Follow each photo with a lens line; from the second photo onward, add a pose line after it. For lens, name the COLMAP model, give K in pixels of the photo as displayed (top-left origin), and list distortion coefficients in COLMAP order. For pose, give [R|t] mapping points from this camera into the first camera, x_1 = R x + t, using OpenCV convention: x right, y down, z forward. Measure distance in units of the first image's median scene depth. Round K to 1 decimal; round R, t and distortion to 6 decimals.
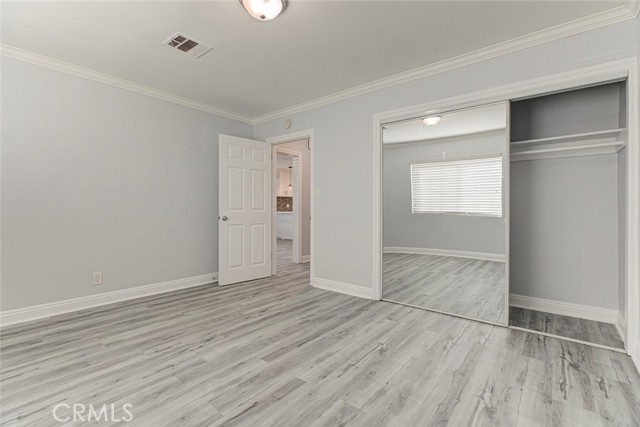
lens RADIAL K [[297.4, 0, 318.9], [0, 297.4, 212.6], [0, 0, 1]] dist [-0.002050, -0.000095]
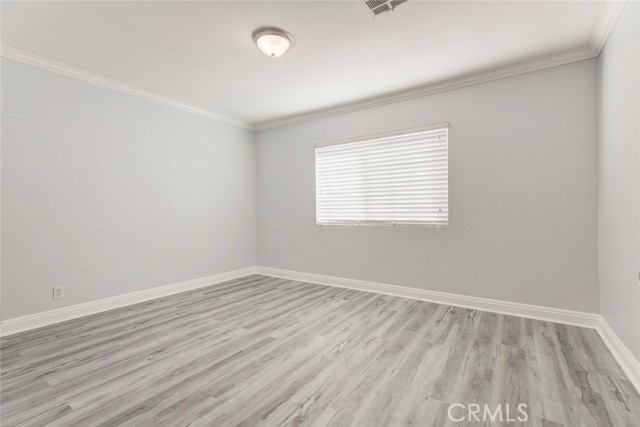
lens RADIAL K [[297.4, 0, 318.9], [0, 297.4, 212.6], [0, 0, 1]] dist [-0.002050, -0.000095]
pose [[-0.996122, 0.004576, -0.087858, -0.229598], [0.002787, 0.999787, 0.020473, -0.029987], [0.087933, 0.020149, -0.995923, 1.913455]]
